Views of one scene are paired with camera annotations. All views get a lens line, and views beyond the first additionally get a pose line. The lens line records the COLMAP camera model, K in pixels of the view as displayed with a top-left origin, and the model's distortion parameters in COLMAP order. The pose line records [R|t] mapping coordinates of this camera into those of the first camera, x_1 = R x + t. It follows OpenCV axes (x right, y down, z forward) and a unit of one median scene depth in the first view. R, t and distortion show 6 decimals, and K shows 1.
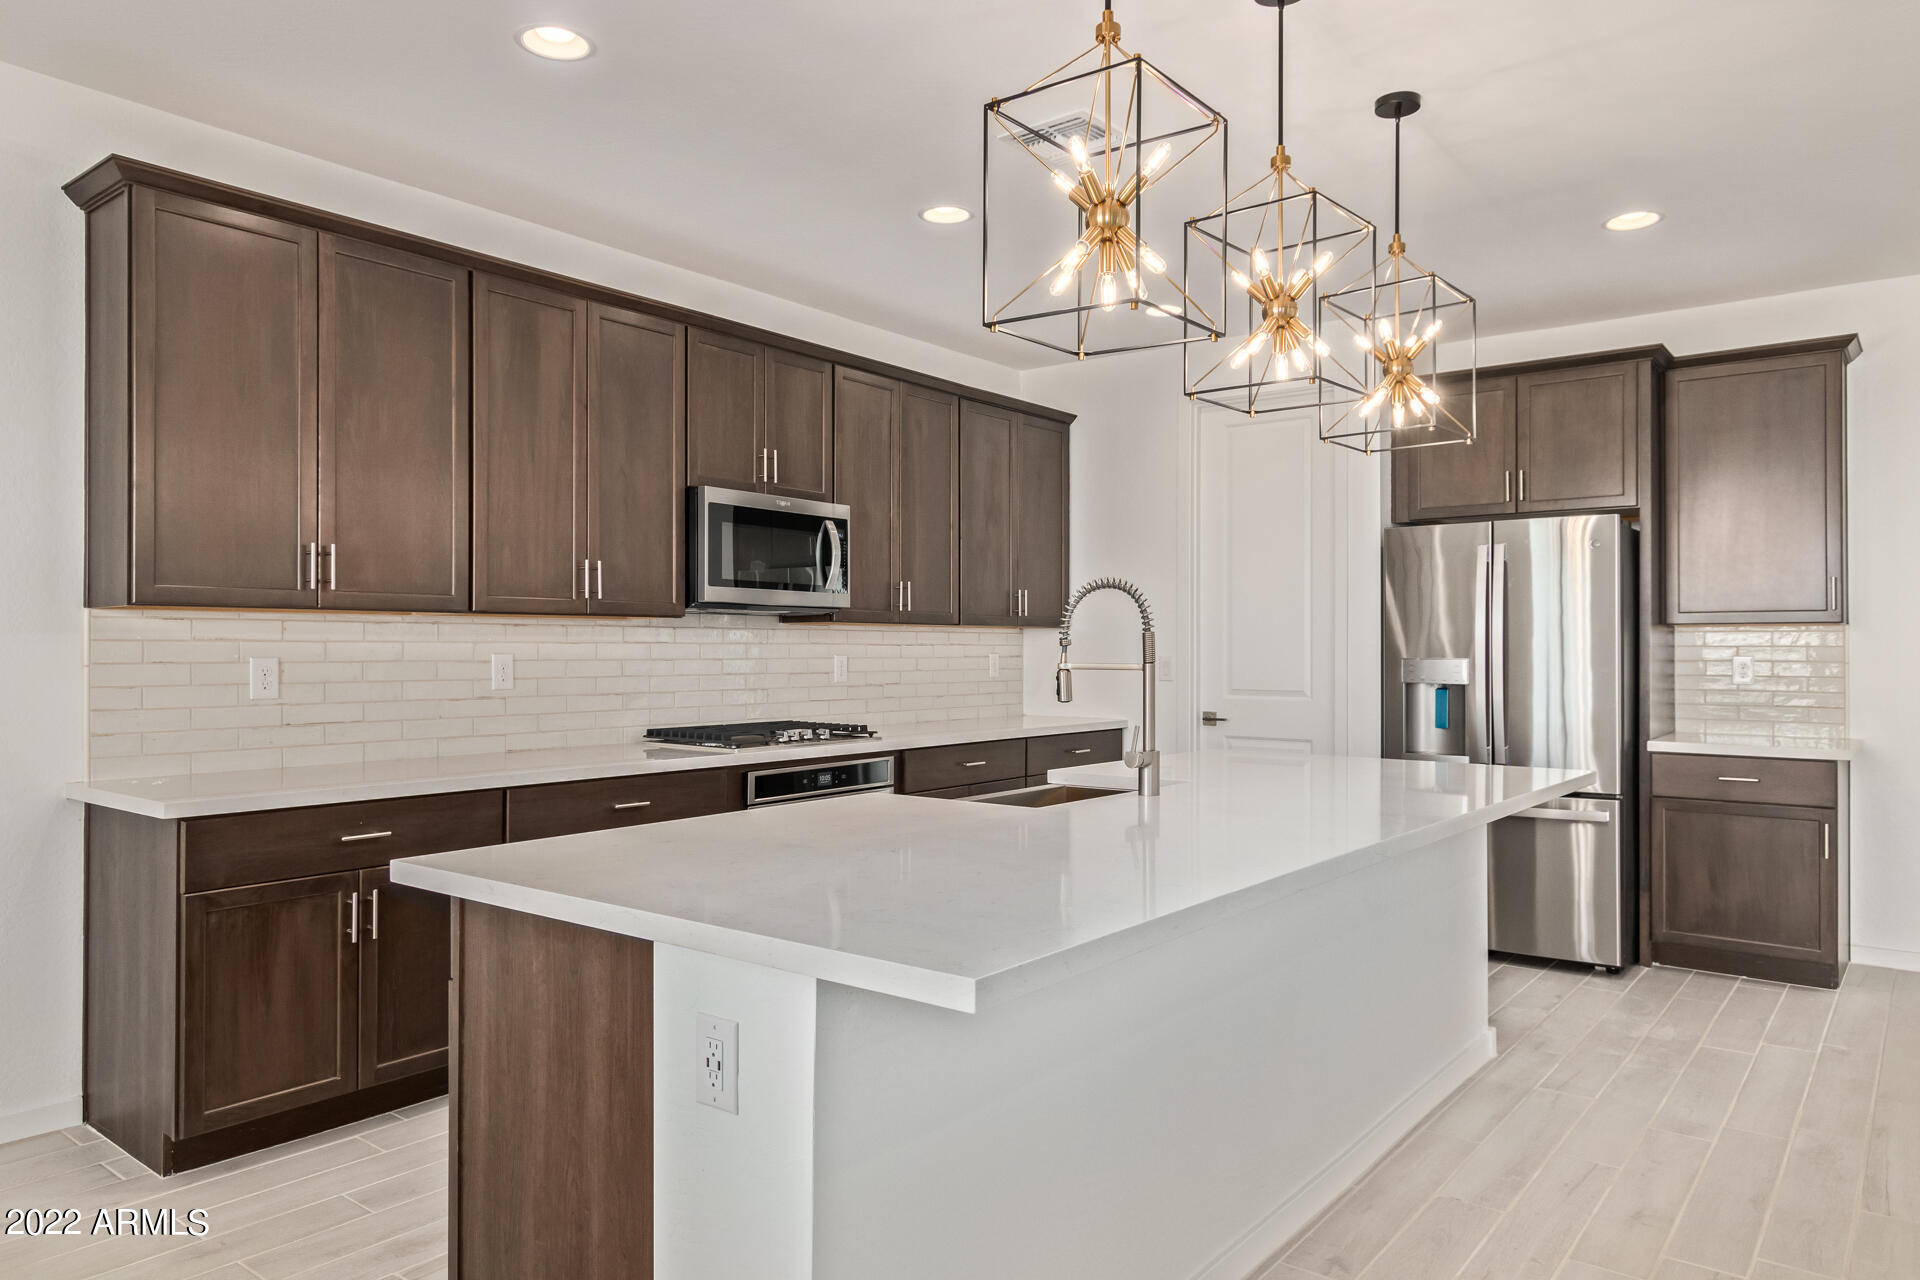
lens RADIAL K [[1255.0, 0, 956.4], [0, 1255.0, 640.4], [0, 0, 1]] dist [0.001560, 0.000911]
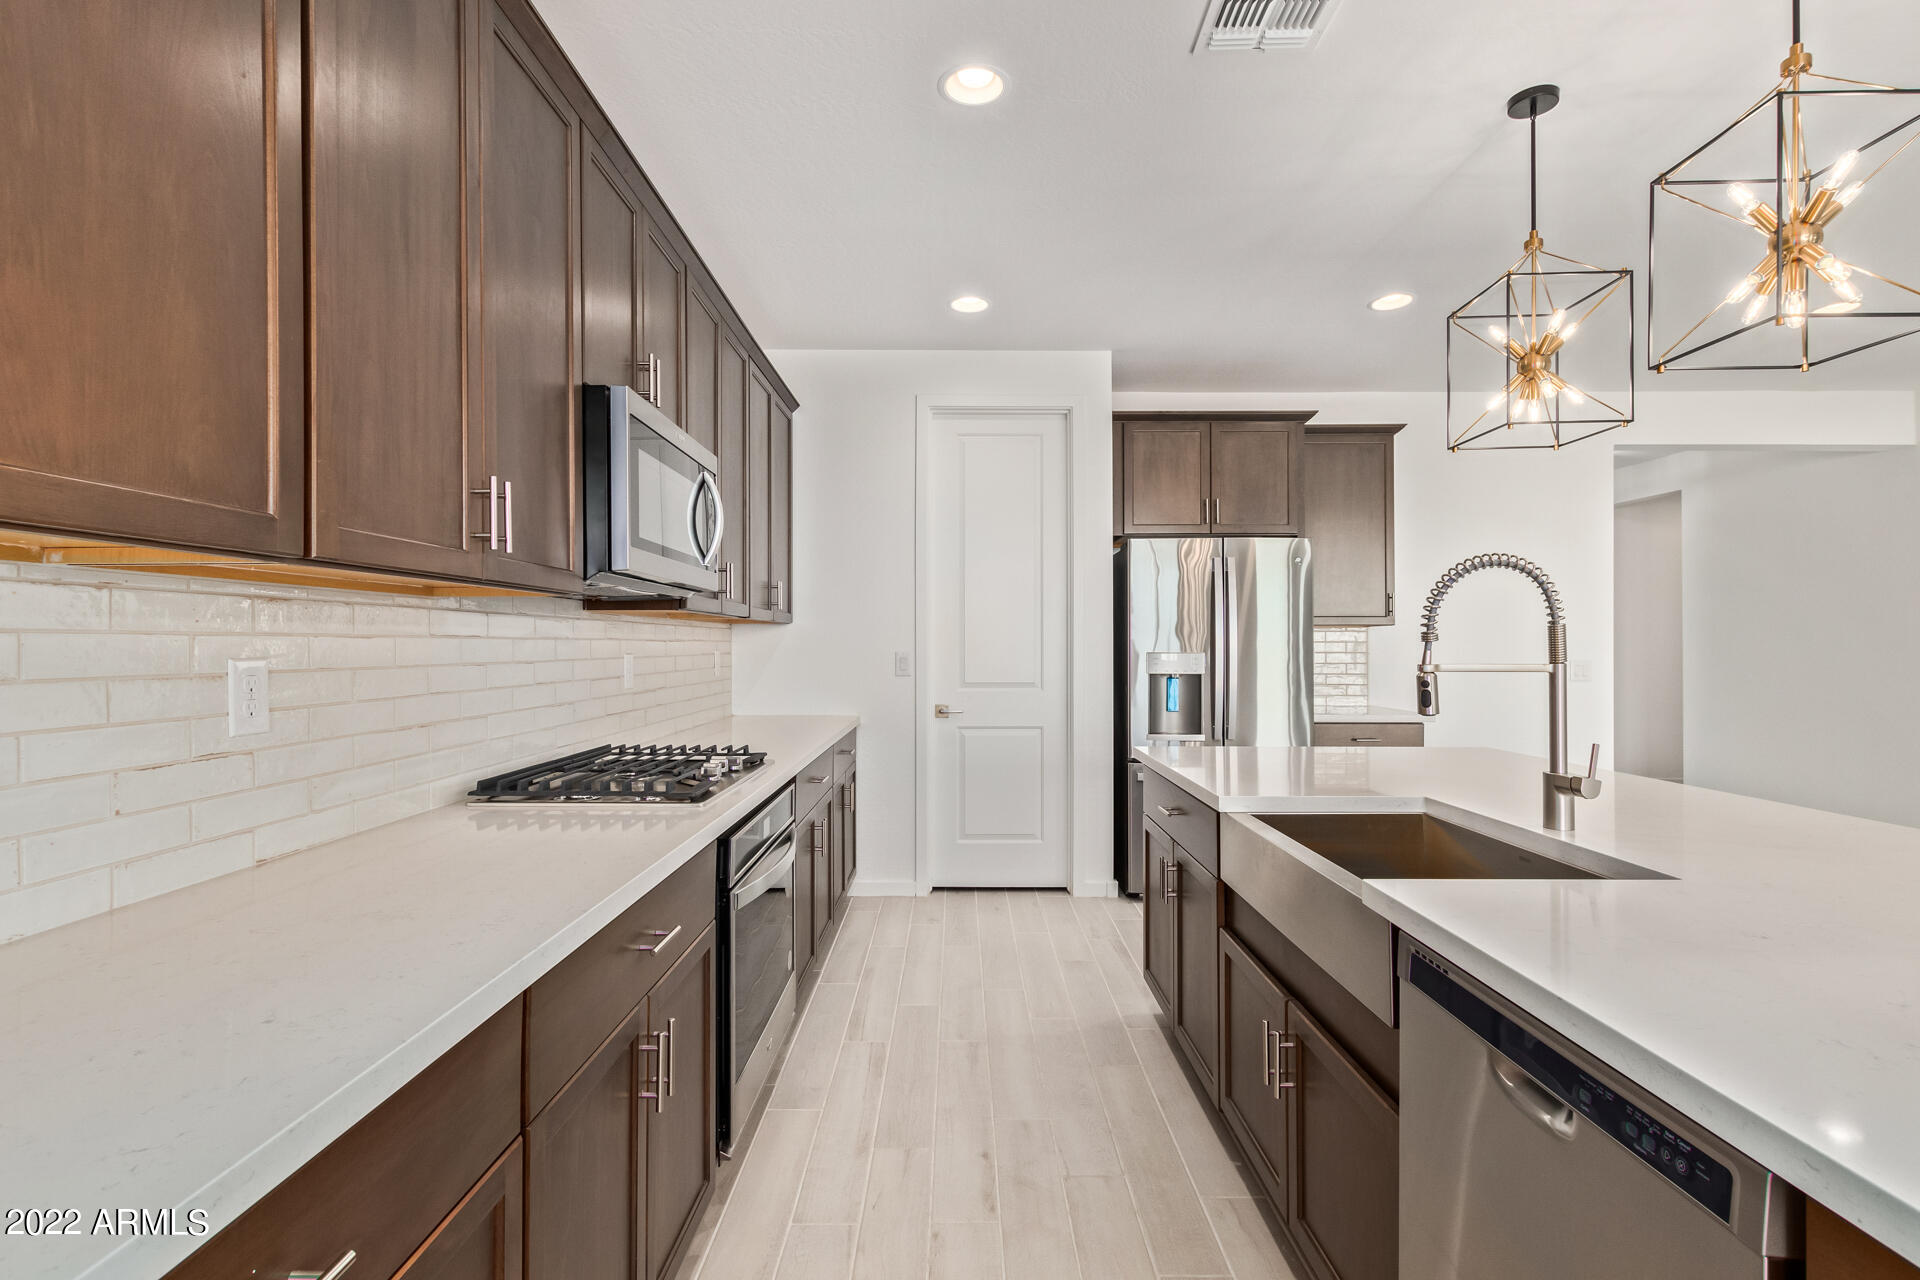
lens RADIAL K [[900.6, 0, 960.0], [0, 900.6, 640.0], [0, 0, 1]] dist [0.019339, -0.008929]
pose [[0.784159, 0.001319, 0.620559, -0.326527], [-0.002828, 0.999995, 0.001447, 0.002095], [-0.620554, -0.002890, 0.784158, 0.508935]]
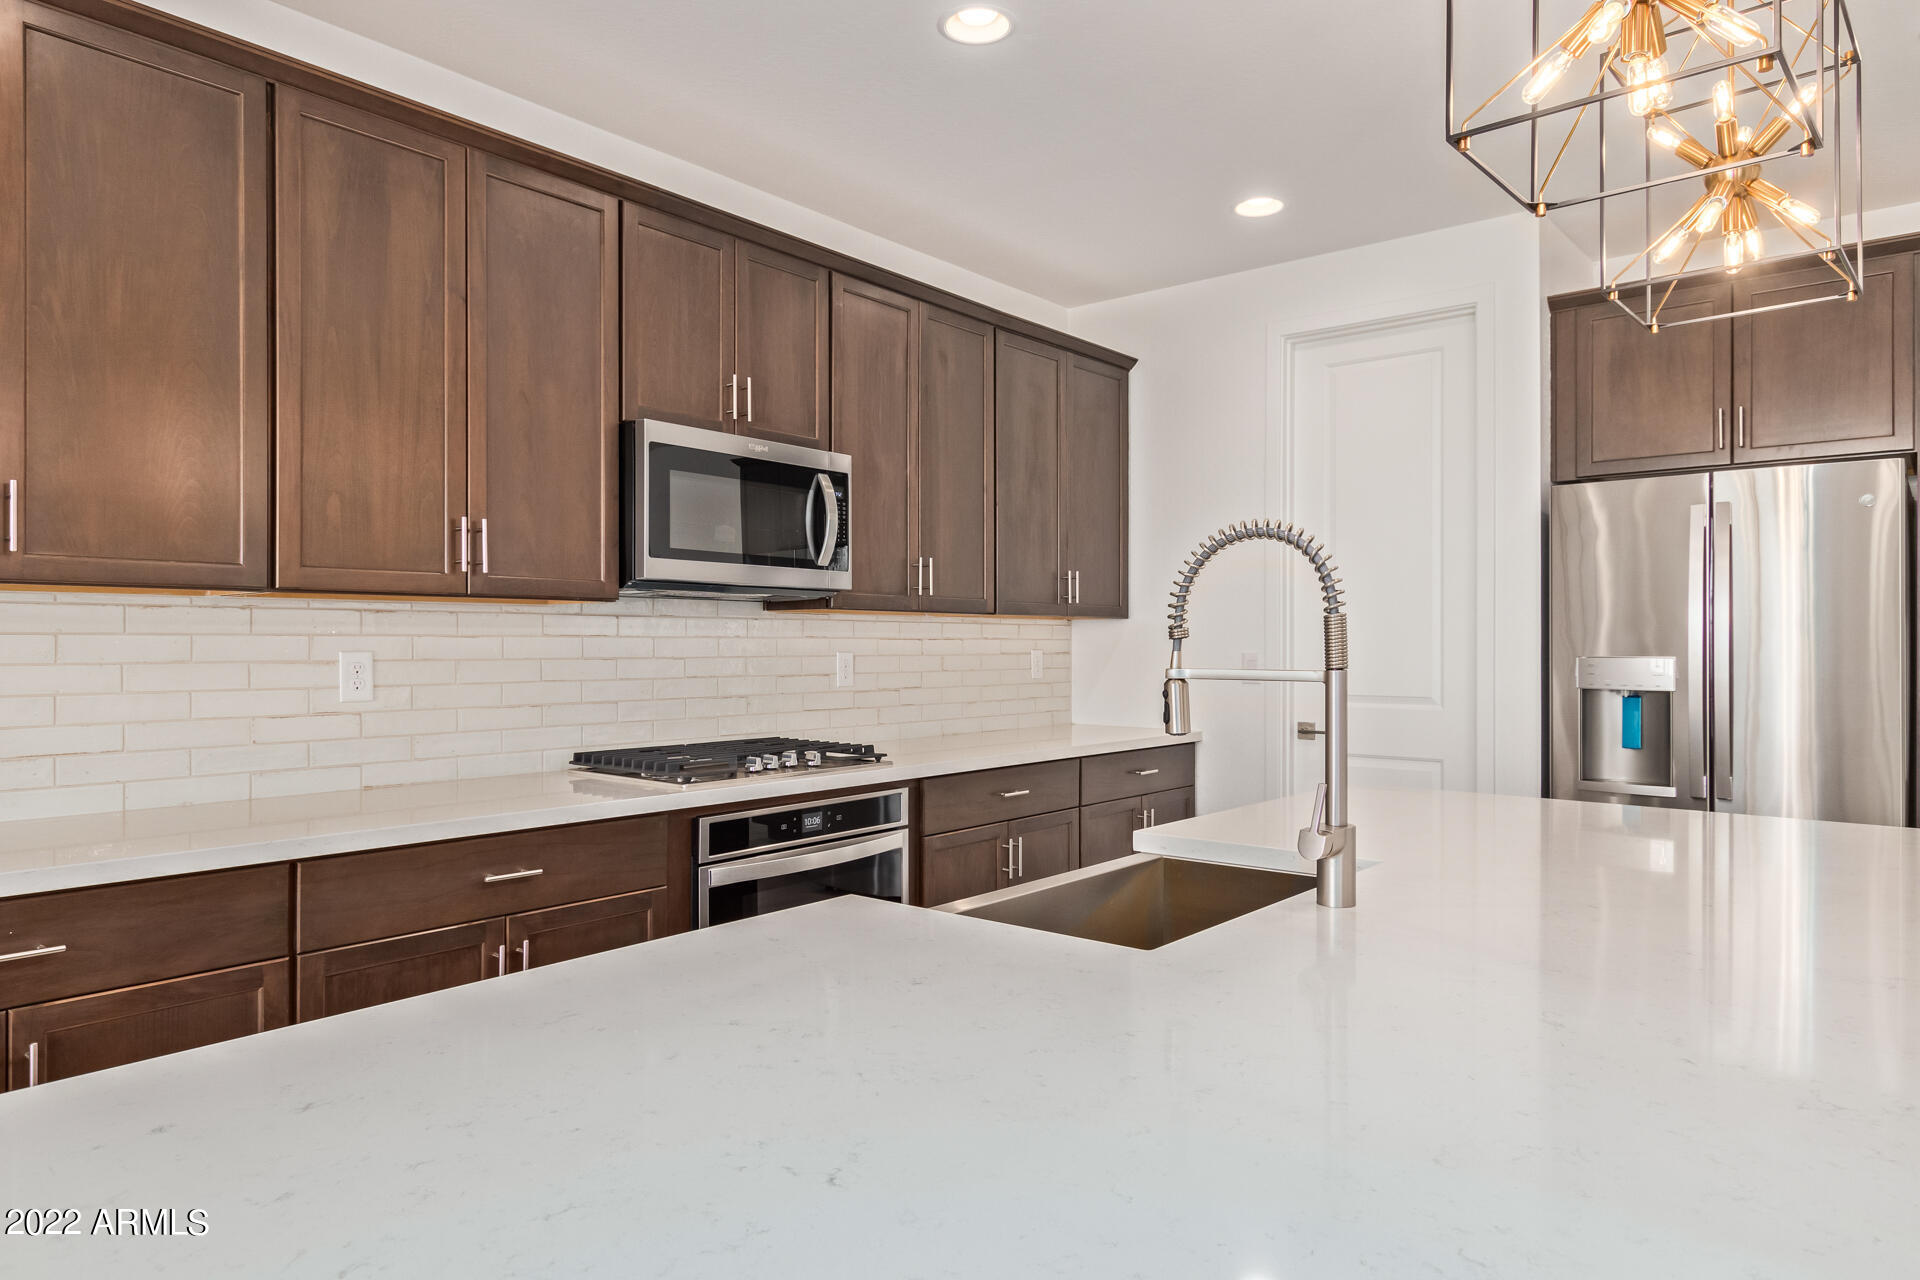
lens RADIAL K [[1189.1, 0, 960.0], [0, 1189.1, 640.0], [0, 0, 1]] dist [0.005185, 0.000512]
pose [[0.999704, -0.000551, -0.024303, -0.001909], [0.000632, 0.999994, 0.003341, 0.001918], [0.024301, -0.003356, 0.999699, 0.298660]]
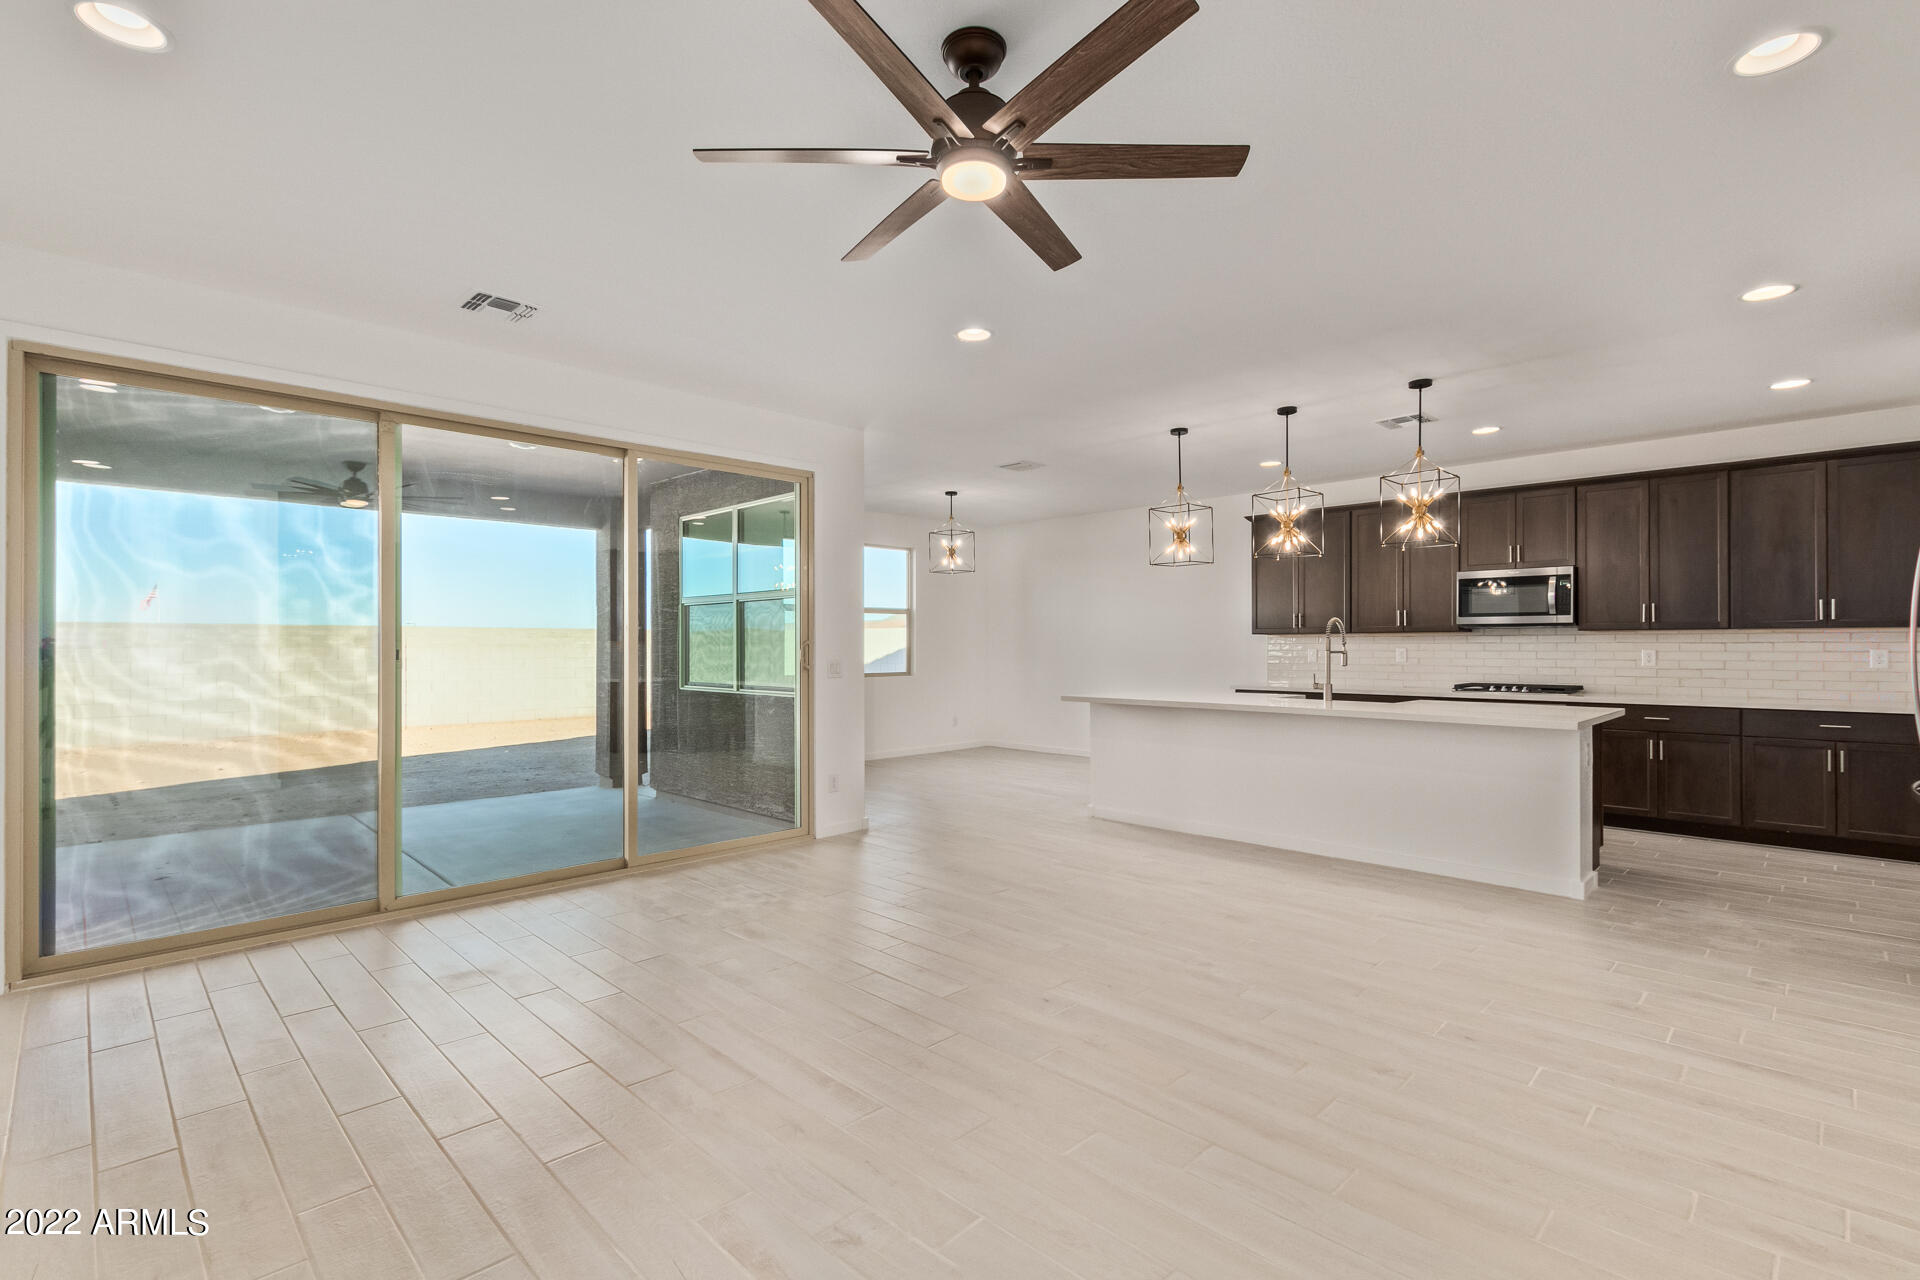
lens RADIAL K [[881.3, 0, 949.0], [0, 881.3, 642.6], [0, 0, 1]] dist [0.001506, -0.000155]
pose [[-0.126629, -0.005553, -0.991935, 1.358165], [0.006007, 0.999962, -0.006365, 0.005495], [0.991932, -0.006764, -0.126590, 0.287359]]
